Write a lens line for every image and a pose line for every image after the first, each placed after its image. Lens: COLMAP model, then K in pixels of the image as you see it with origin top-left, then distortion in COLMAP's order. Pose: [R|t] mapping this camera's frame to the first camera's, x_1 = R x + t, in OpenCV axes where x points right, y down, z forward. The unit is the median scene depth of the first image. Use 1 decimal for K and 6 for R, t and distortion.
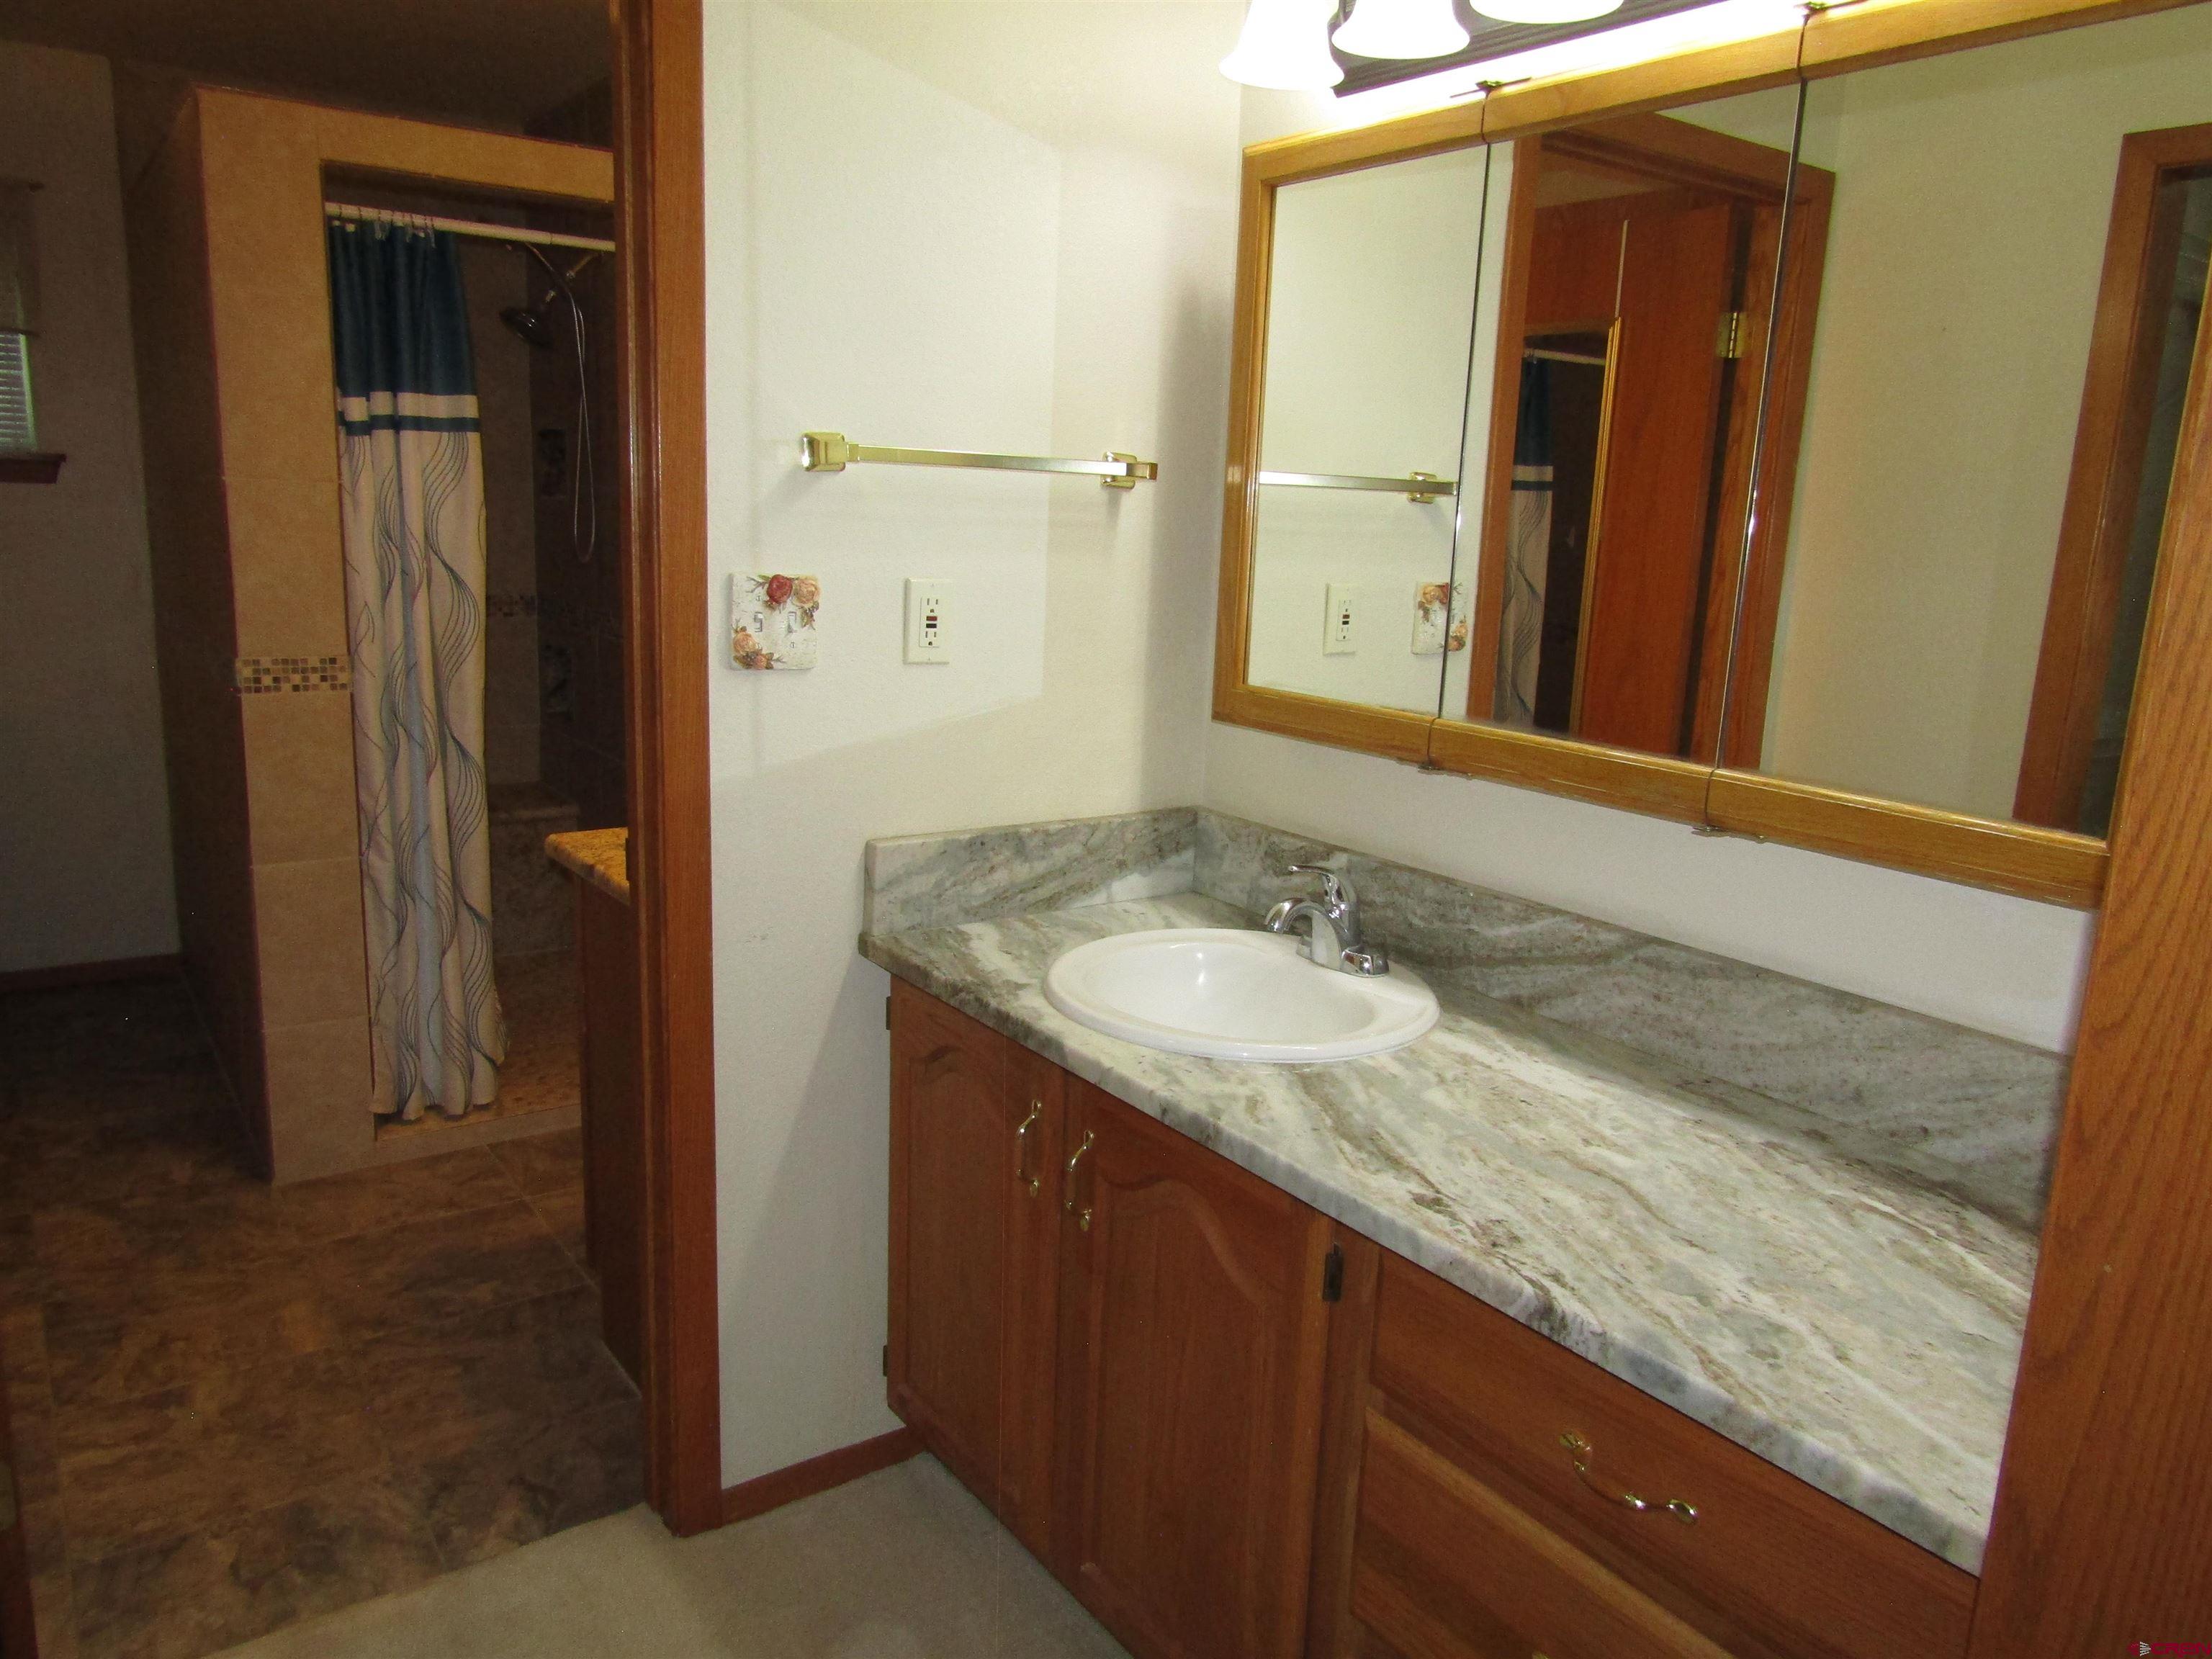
lens RADIAL K [[1574.1, 0, 1106.0], [0, 1574.1, 829.5], [0, 0, 1]] dist [-0.003756, 0.005988]
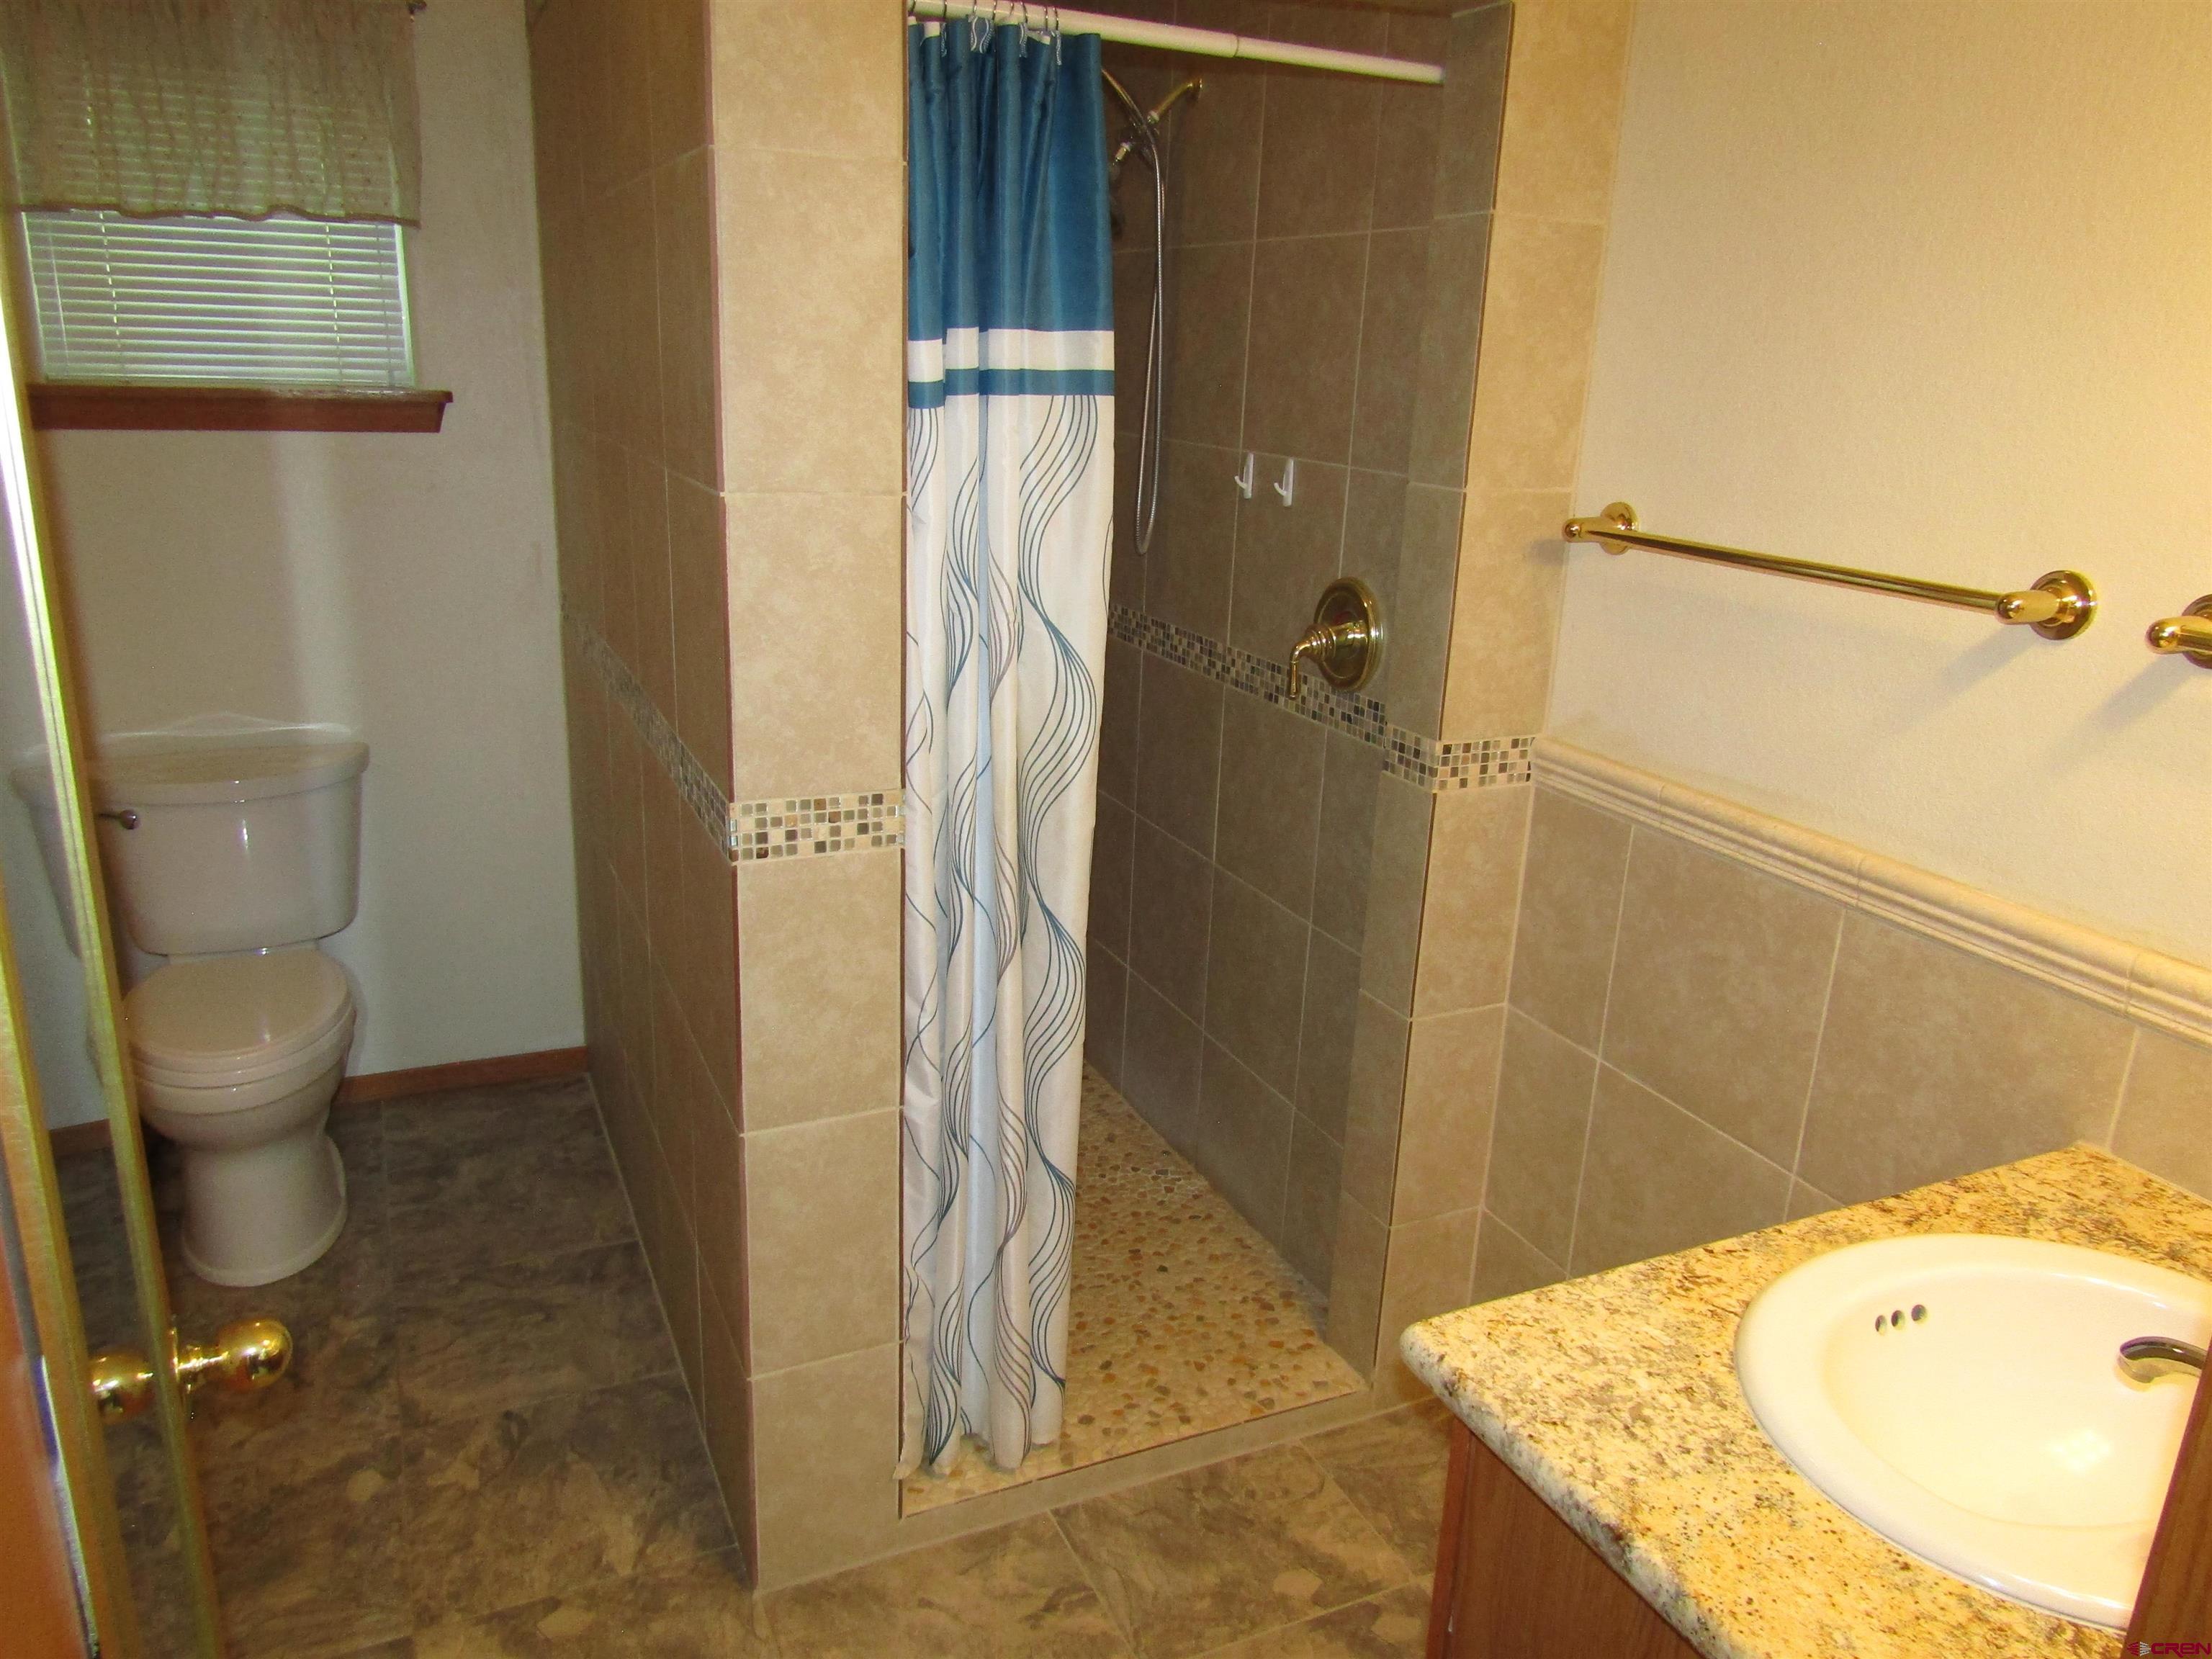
lens RADIAL K [[1574.1, 0, 1106.0], [0, 1574.1, 829.5], [0, 0, 1]] dist [-0.003756, 0.005988]
pose [[0.982935, 0.050930, -0.176760, -0.293956], [-0.036347, 0.995736, 0.084785, -0.144054], [0.180324, -0.076914, 0.980595, 0.425178]]
